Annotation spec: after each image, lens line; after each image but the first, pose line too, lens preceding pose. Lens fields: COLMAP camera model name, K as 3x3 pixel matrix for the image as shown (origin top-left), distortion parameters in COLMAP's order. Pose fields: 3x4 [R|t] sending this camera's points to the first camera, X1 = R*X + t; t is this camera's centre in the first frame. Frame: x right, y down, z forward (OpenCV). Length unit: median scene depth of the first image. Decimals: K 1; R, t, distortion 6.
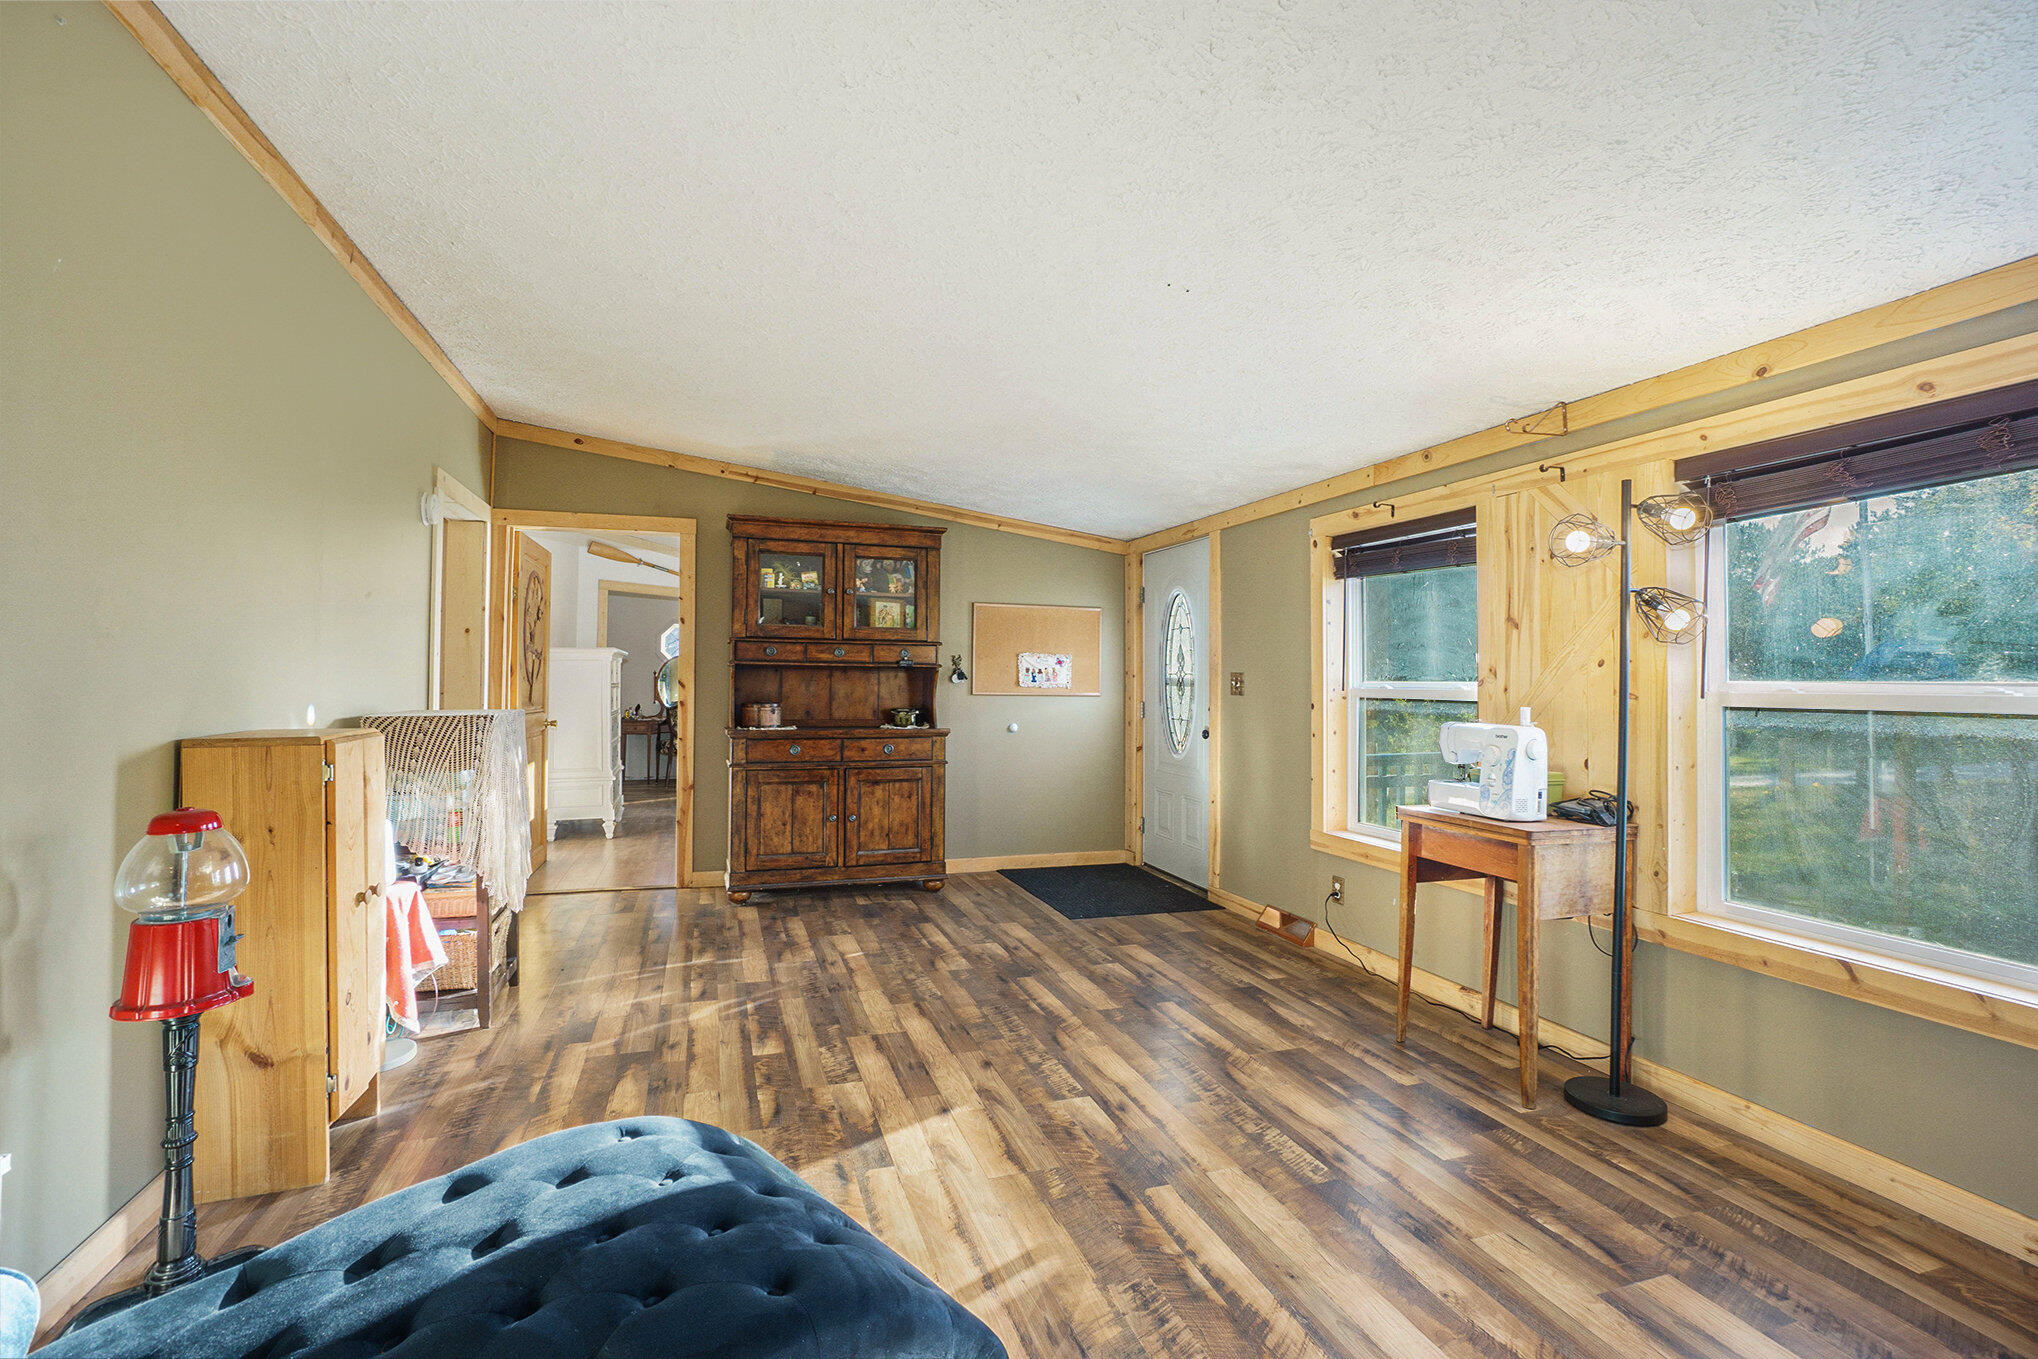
lens RADIAL K [[890.3, 0, 996.3], [0, 890.3, 677.0], [0, 0, 1]] dist [-0.032683, 0.001402]
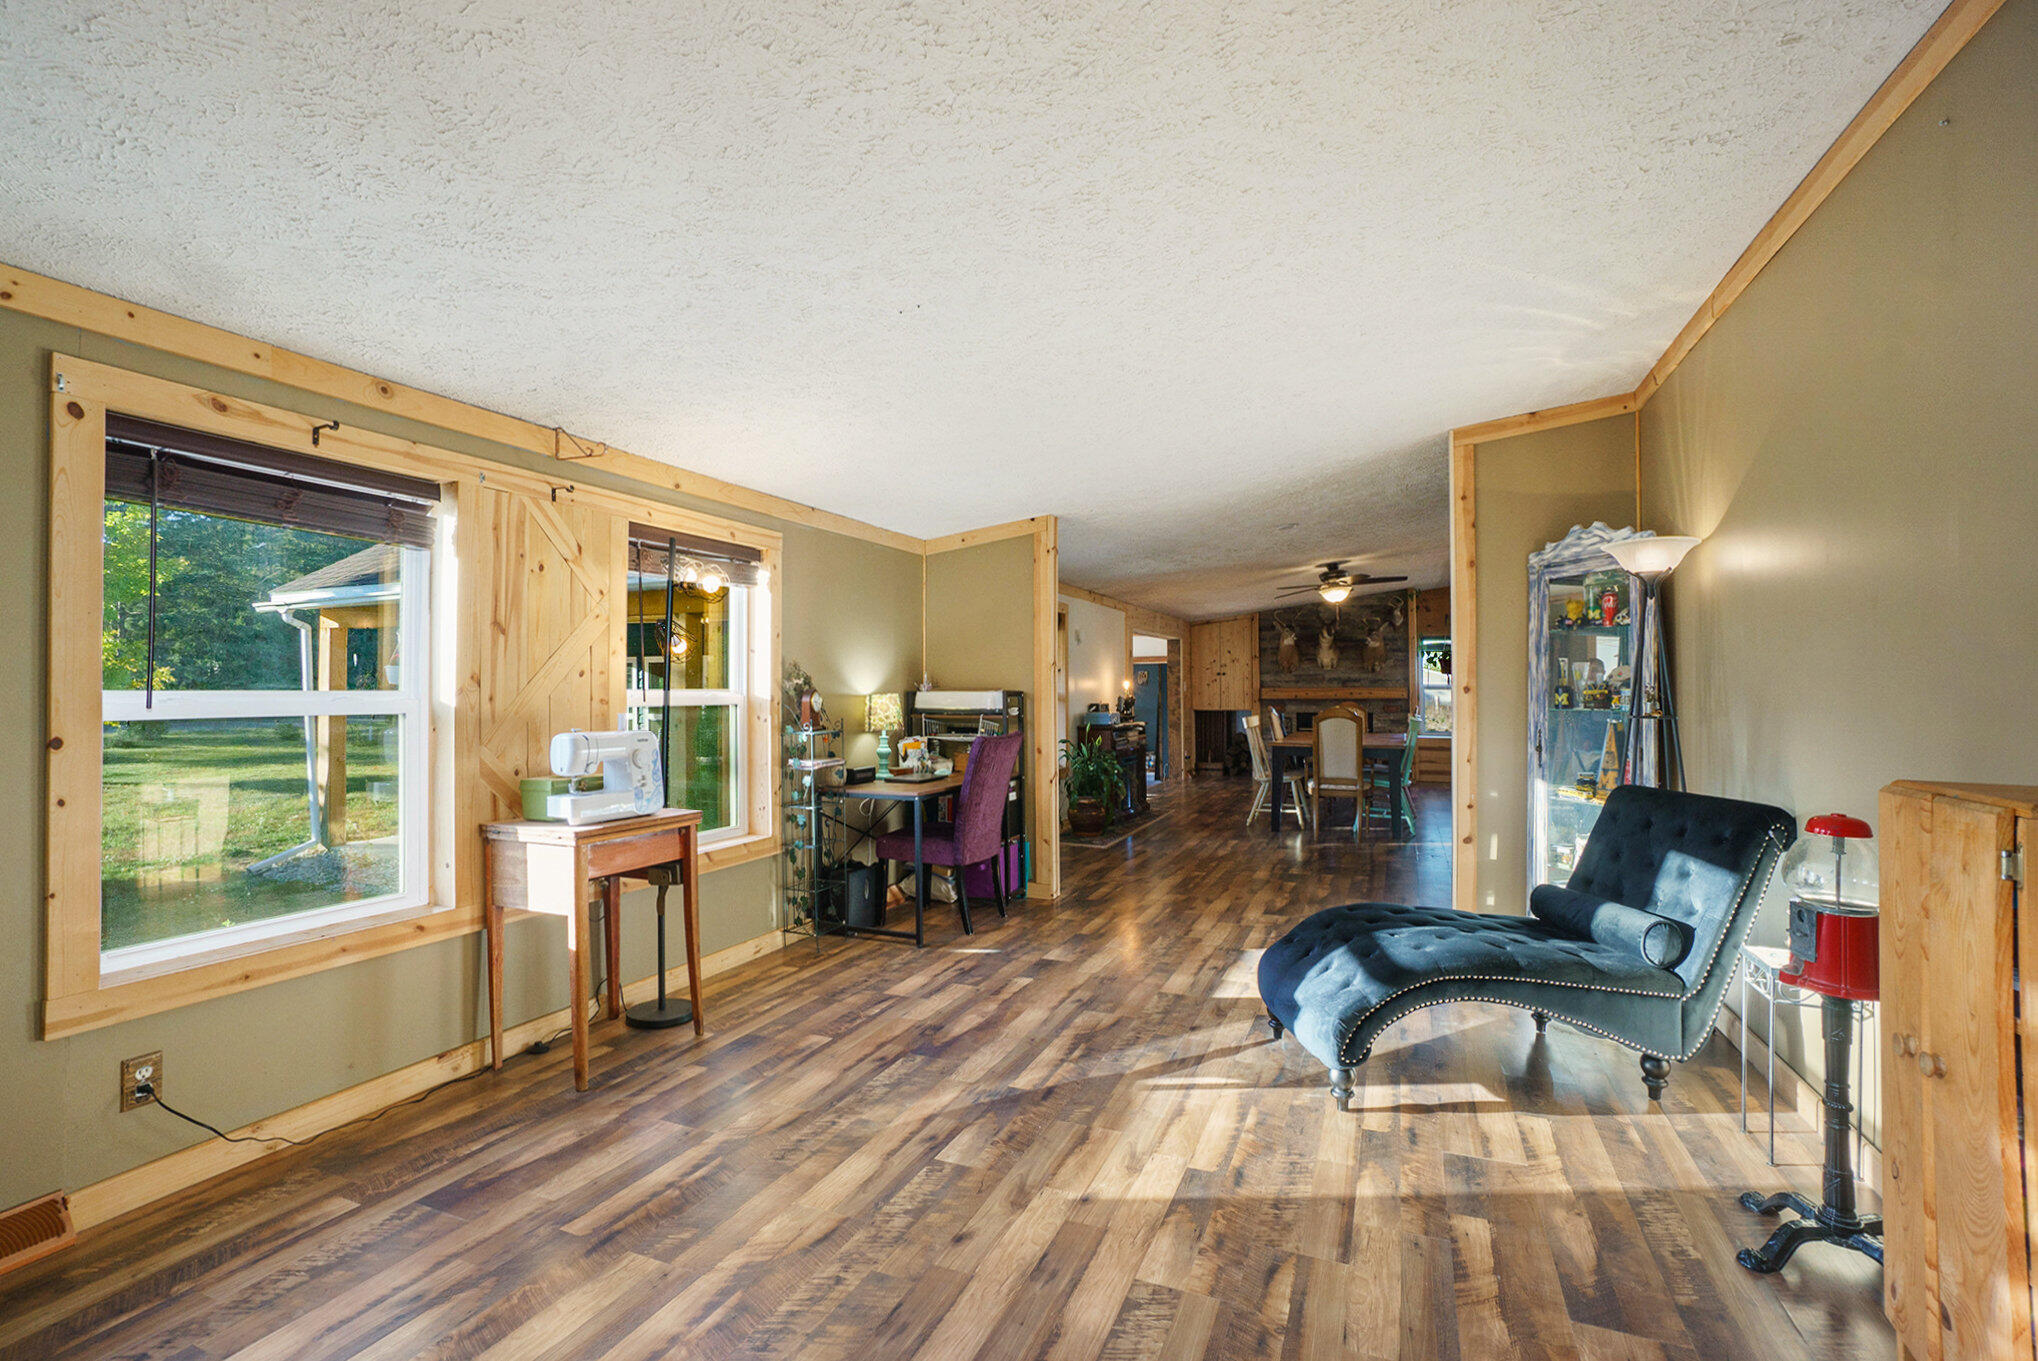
lens RADIAL K [[890.3, 0, 1008.2], [0, 890.3, 684.4], [0, 0, 1]] dist [-0.032683, 0.001402]
pose [[-0.743583, -0.006825, 0.668609, -0.547411], [-0.011885, 0.999925, -0.003011, -0.005576], [-0.668538, -0.010185, -0.743608, 1.622077]]
